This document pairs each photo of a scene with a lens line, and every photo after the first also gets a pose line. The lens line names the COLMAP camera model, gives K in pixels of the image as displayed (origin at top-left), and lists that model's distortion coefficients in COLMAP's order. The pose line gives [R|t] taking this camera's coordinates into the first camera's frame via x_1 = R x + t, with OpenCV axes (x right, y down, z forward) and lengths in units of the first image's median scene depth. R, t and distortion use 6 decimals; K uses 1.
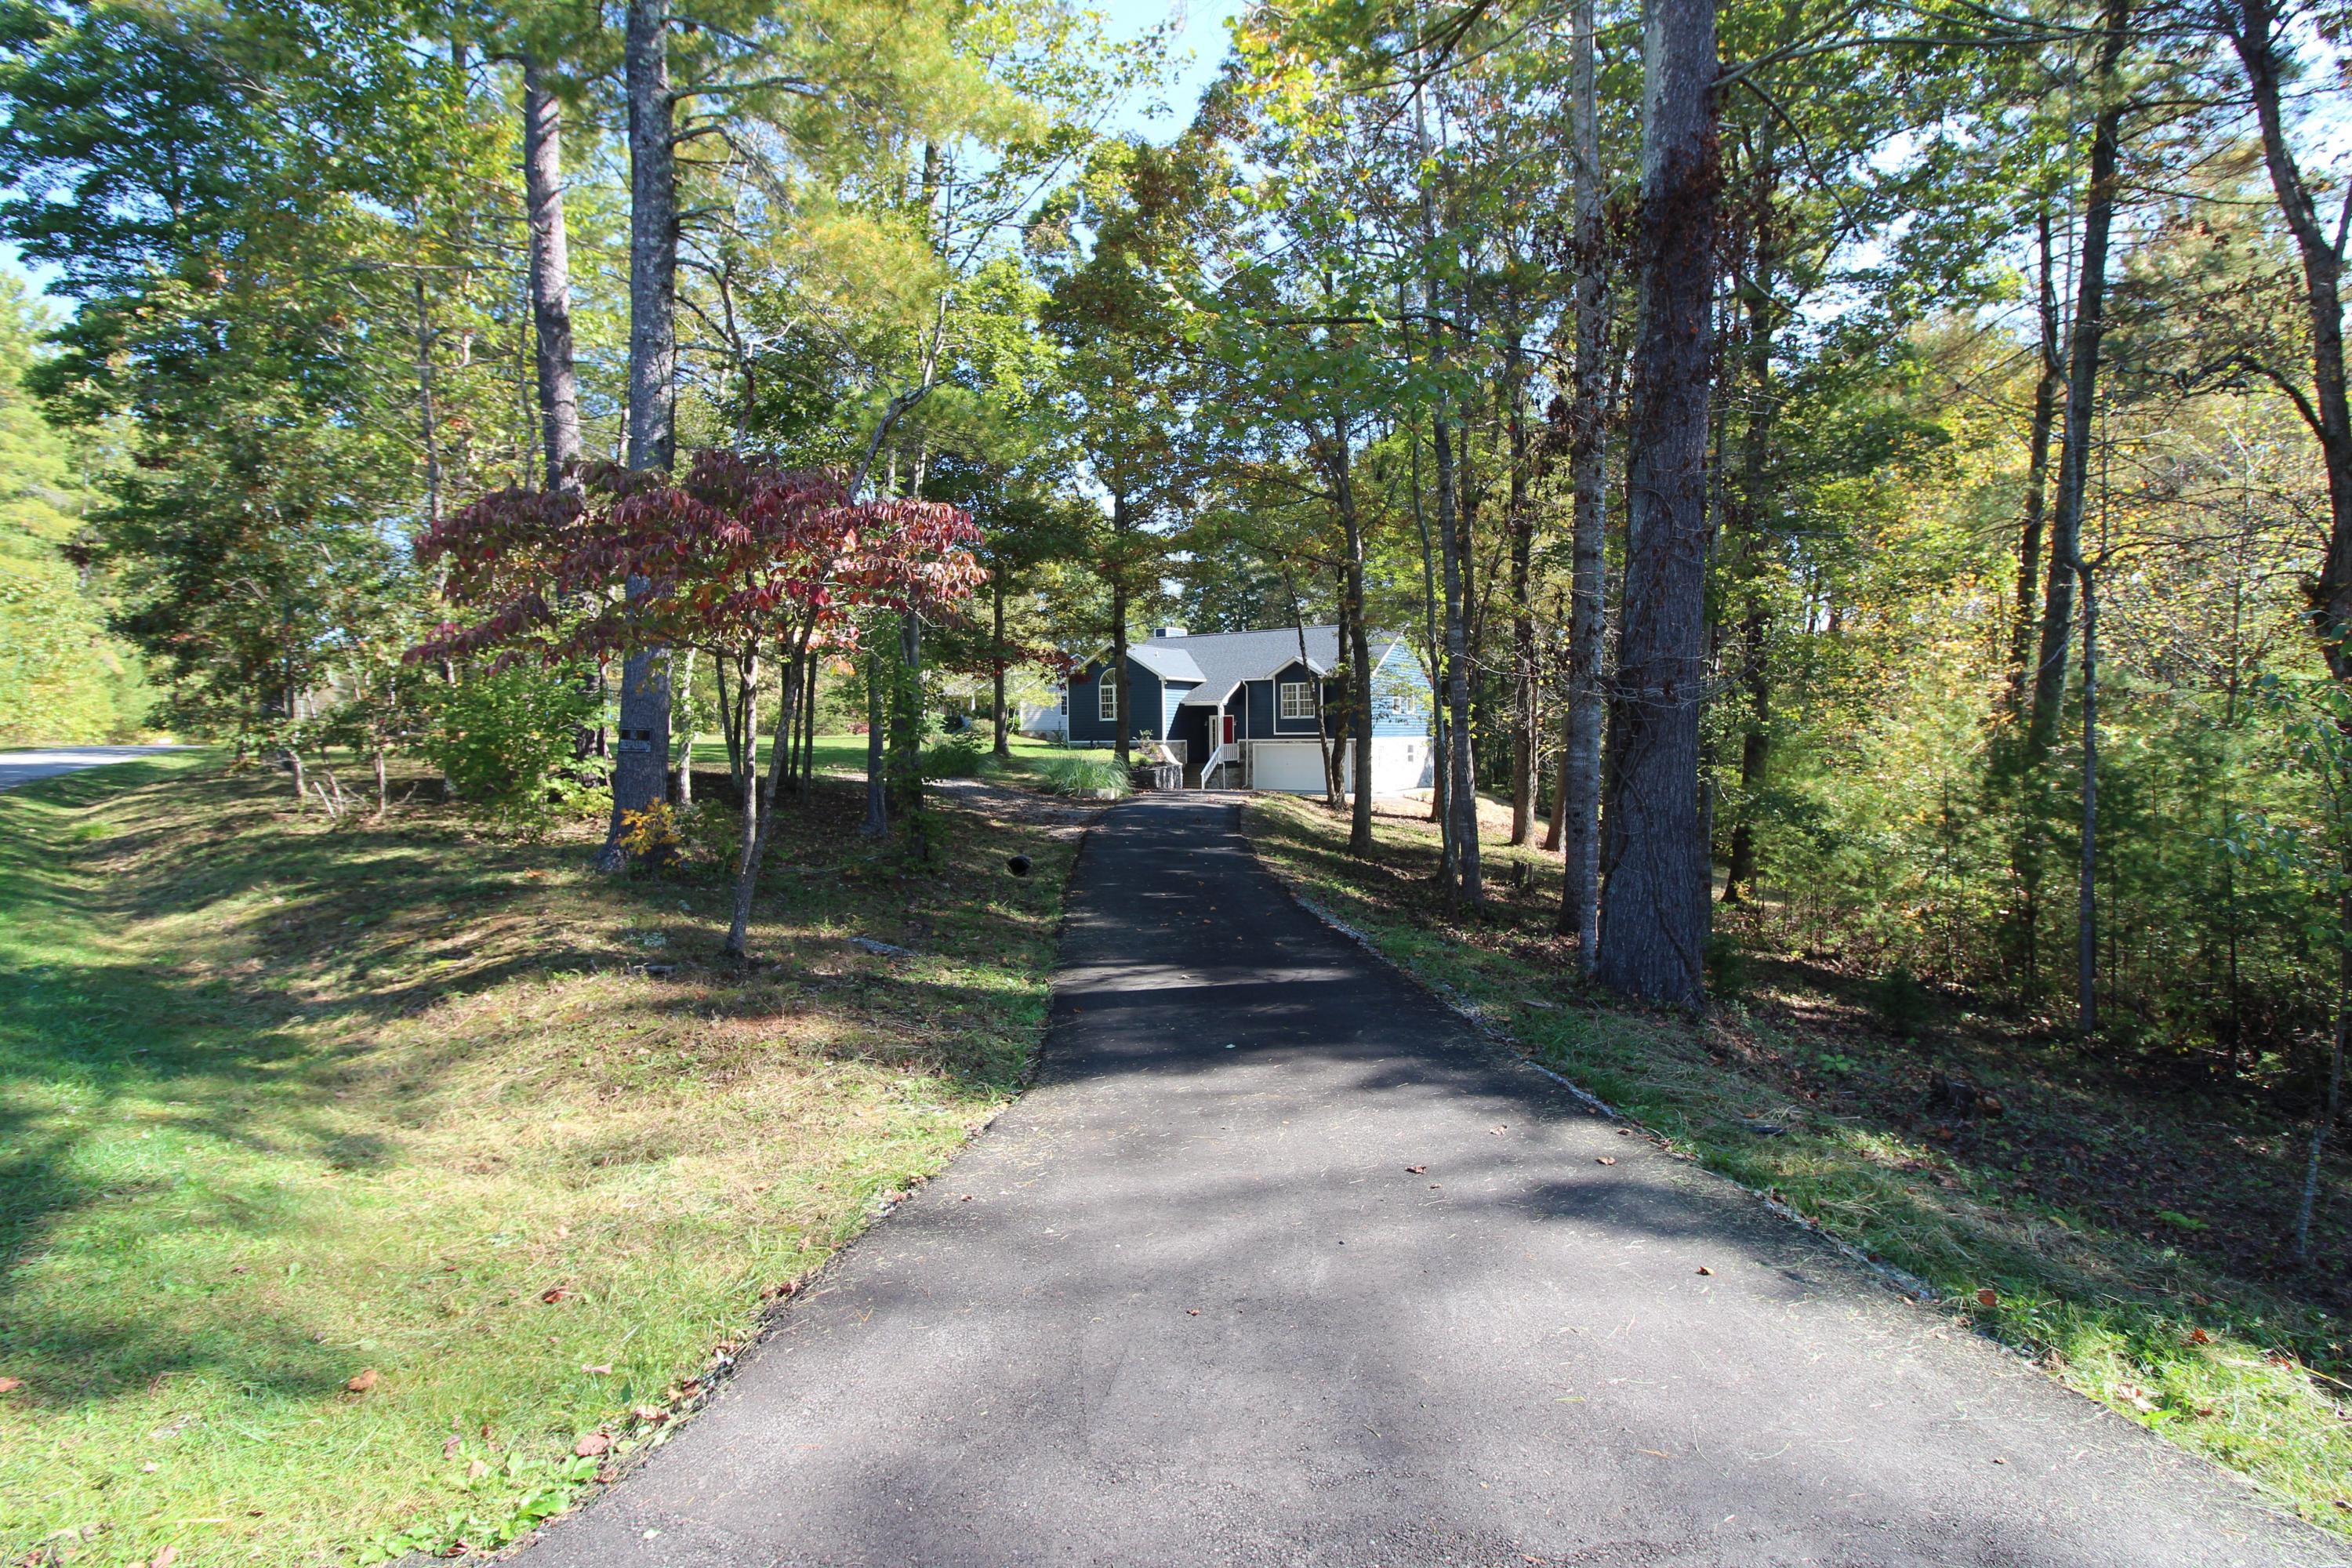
lens RADIAL K [[1085.6, 0, 1158.0], [0, 1085.6, 758.4], [0, 0, 1]] dist [-0.008845, -0.008707]
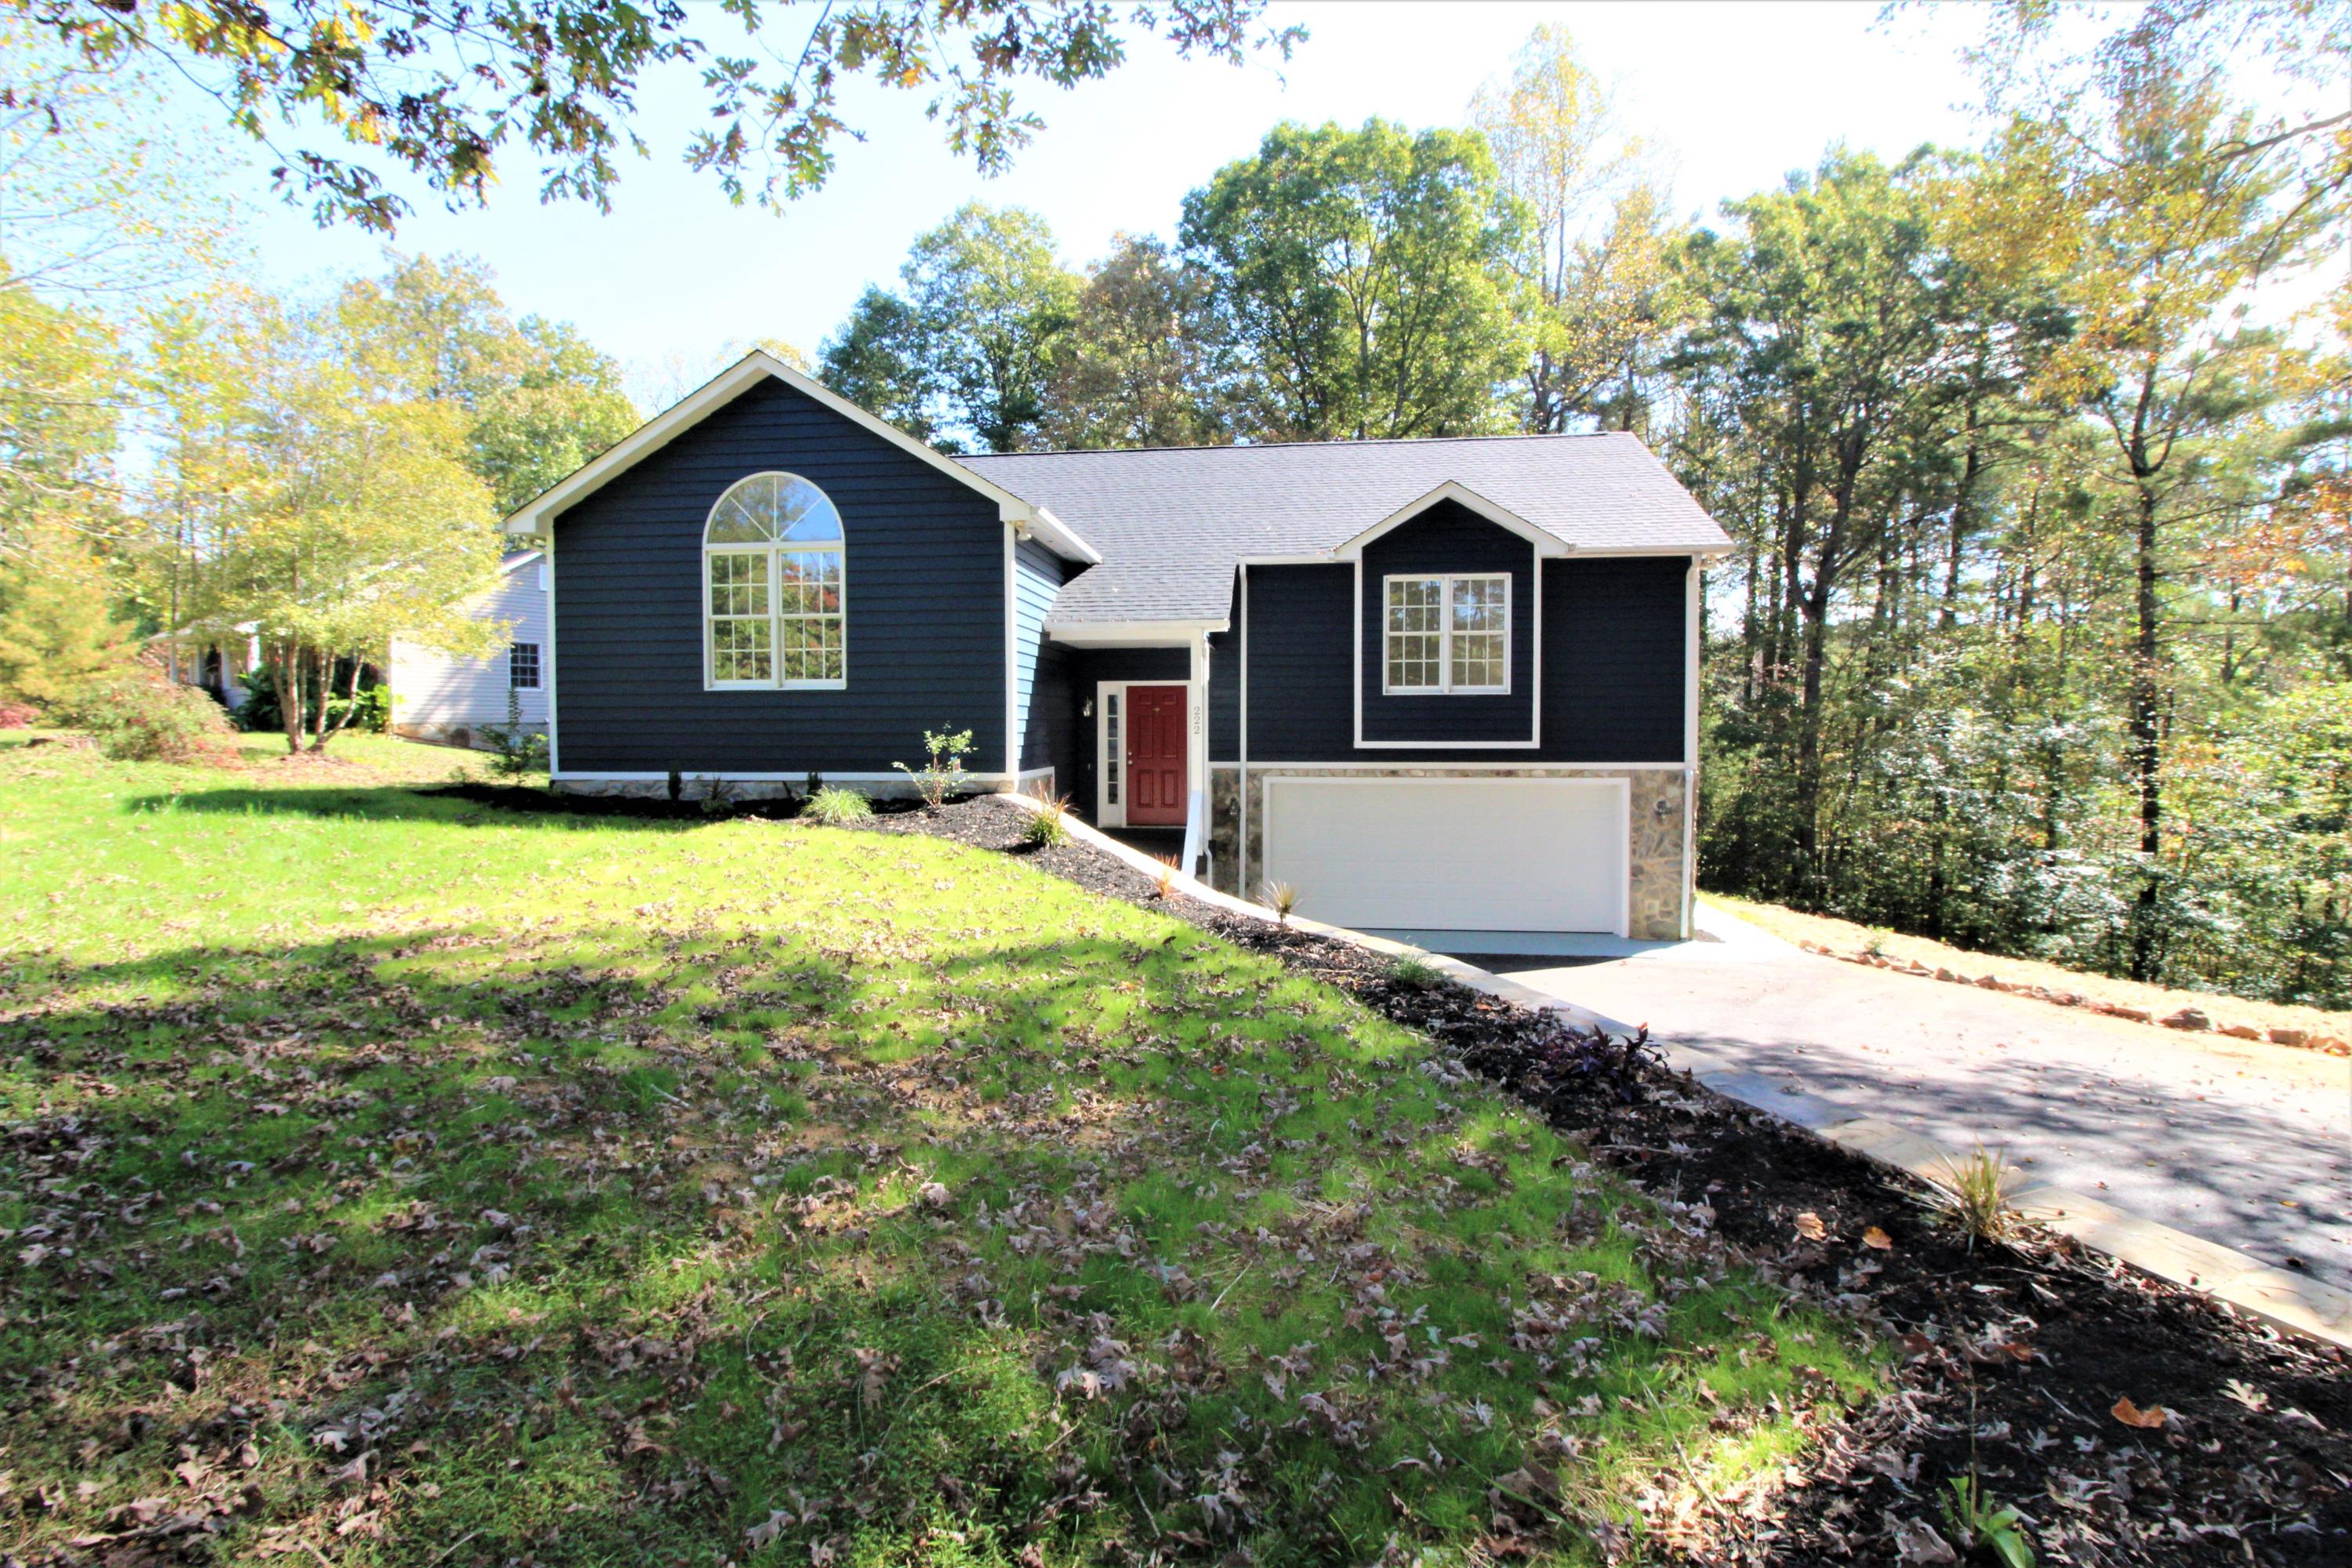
lens RADIAL K [[1068.4, 0, 1168.0], [0, 1068.4, 761.5], [0, 0, 1]] dist [0.000783, -0.000088]
pose [[0.893470, -0.006889, 0.449070, -0.074328], [0.002531, 0.999944, 0.010305, -0.022616], [-0.449116, -0.008070, 0.893437, 0.805667]]
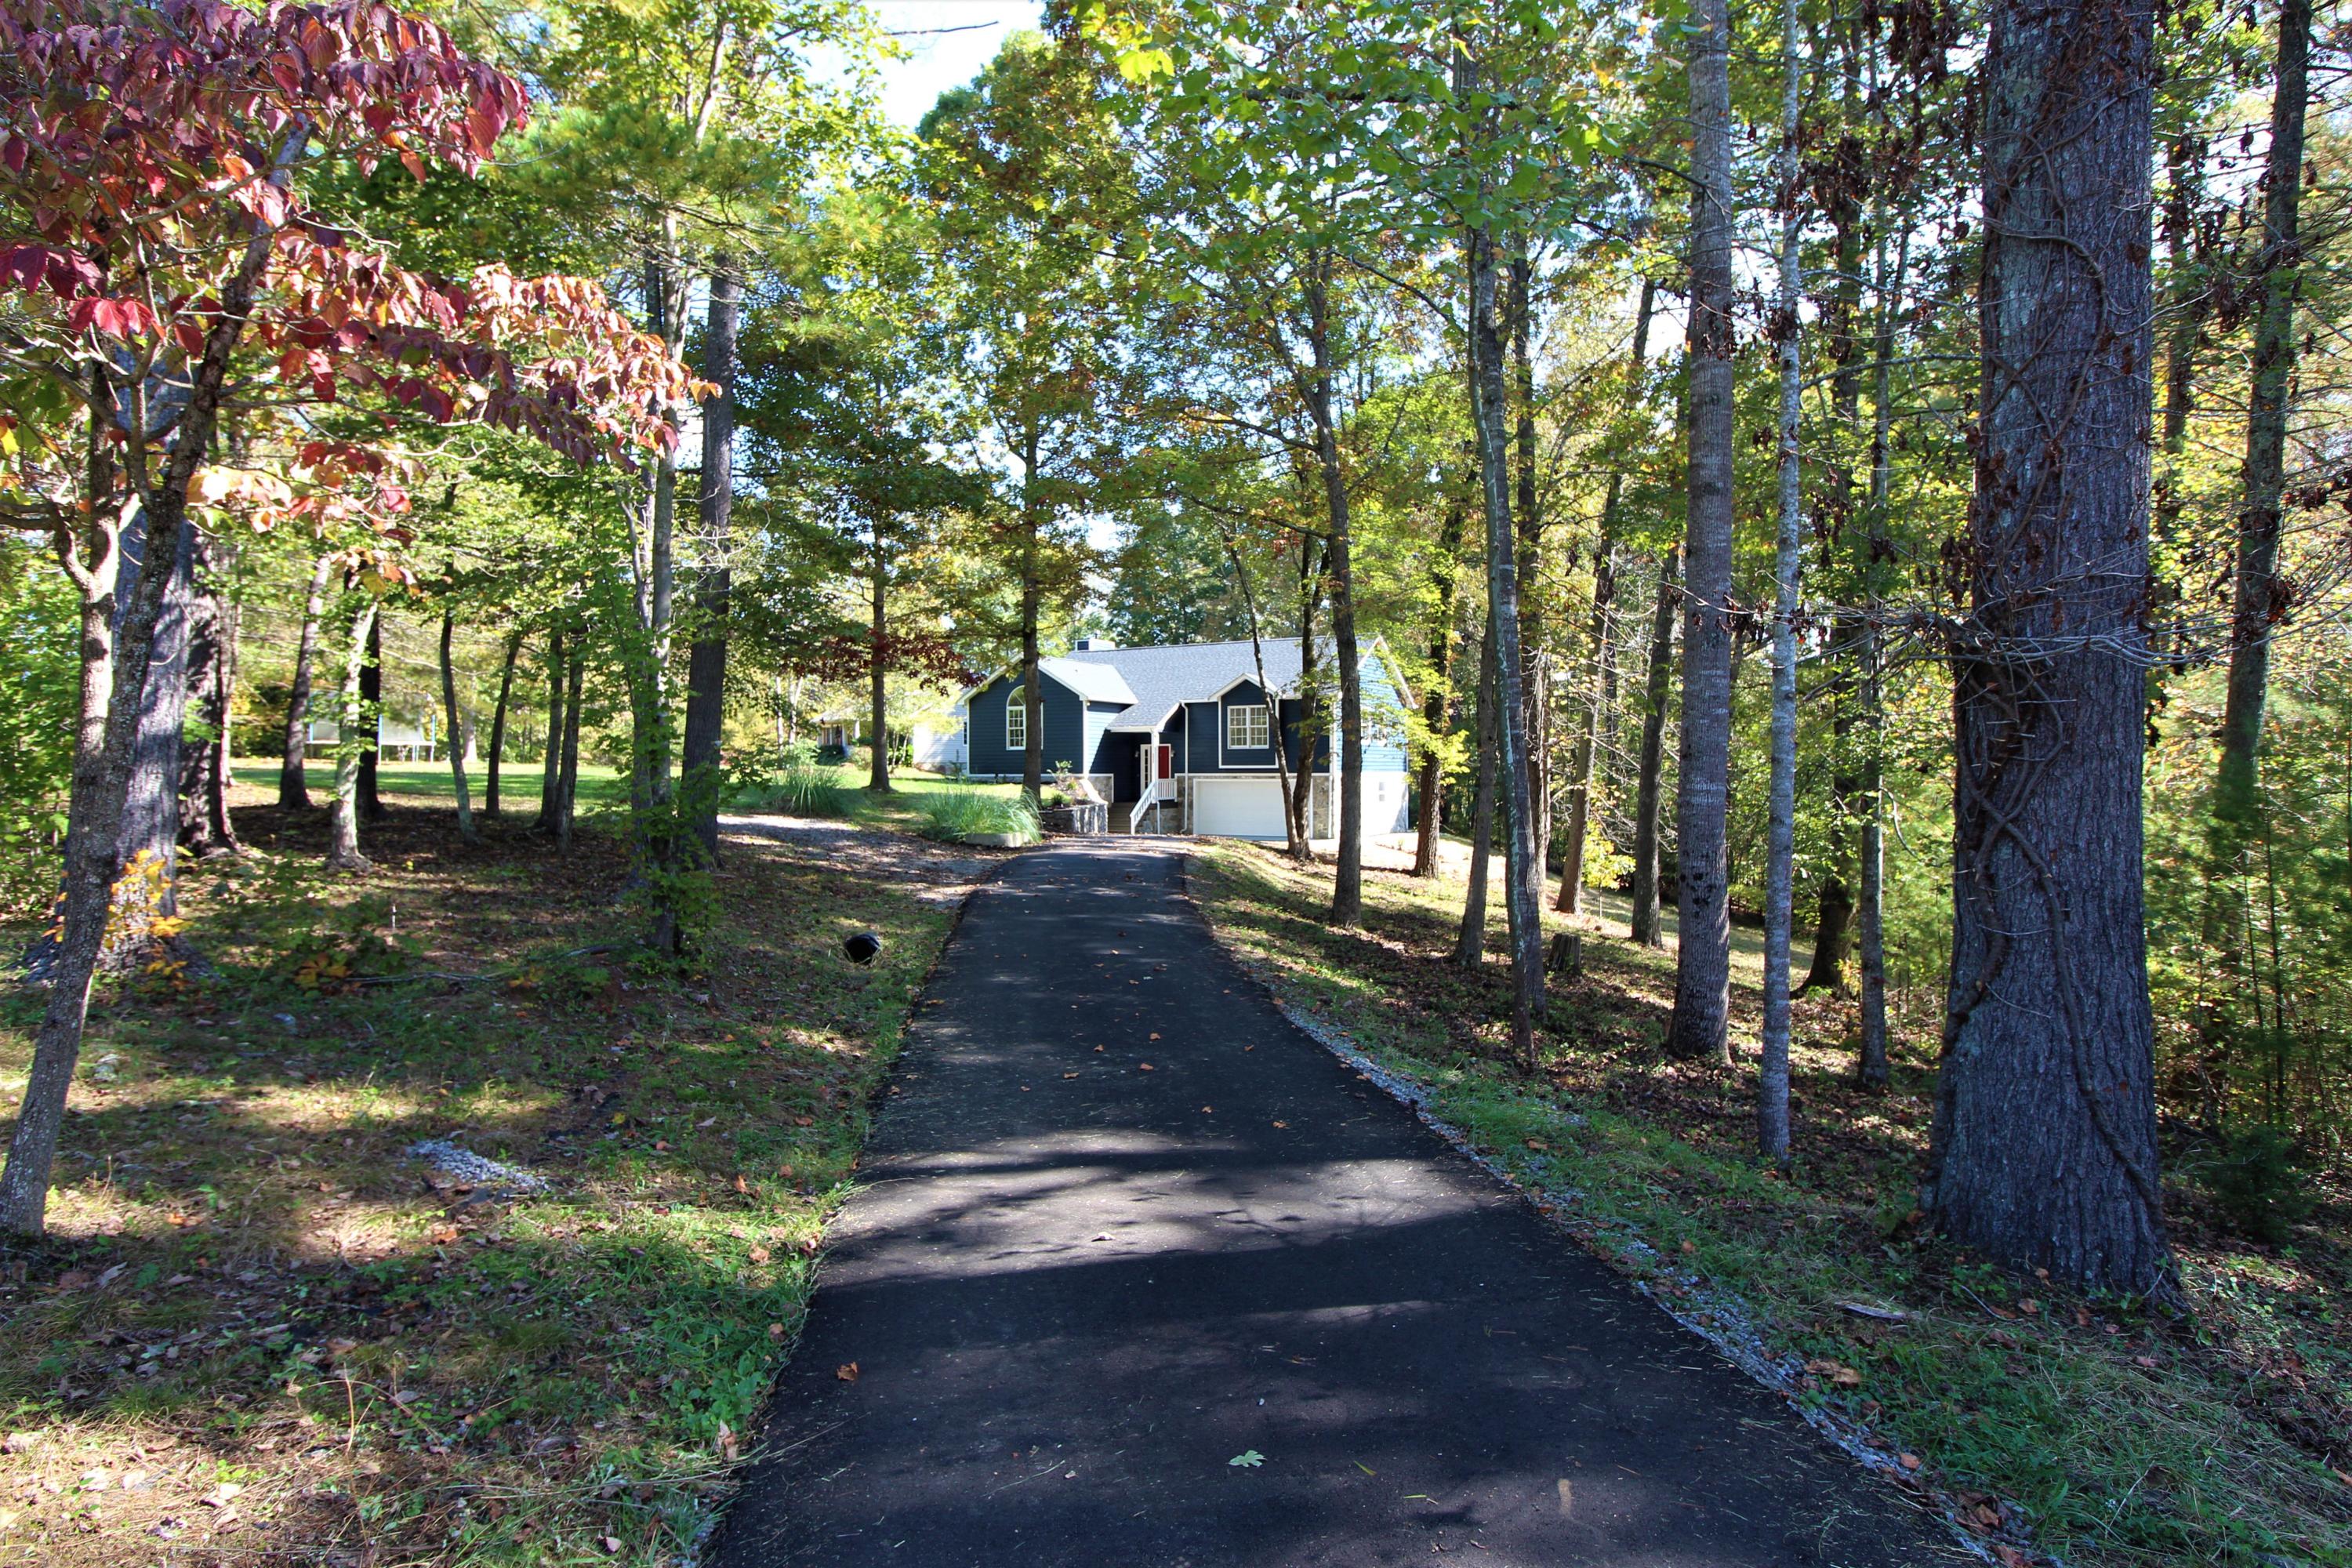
lens RADIAL K [[1216.0, 0, 1168.3], [0, 1216.0, 746.7], [0, 0, 1]] dist [-0.001226, -0.000066]
pose [[0.997337, 0.008929, 0.072376, 0.001353], [-0.005786, 0.999036, -0.043519, 0.002441], [-0.072695, 0.042984, 0.996428, 0.085583]]
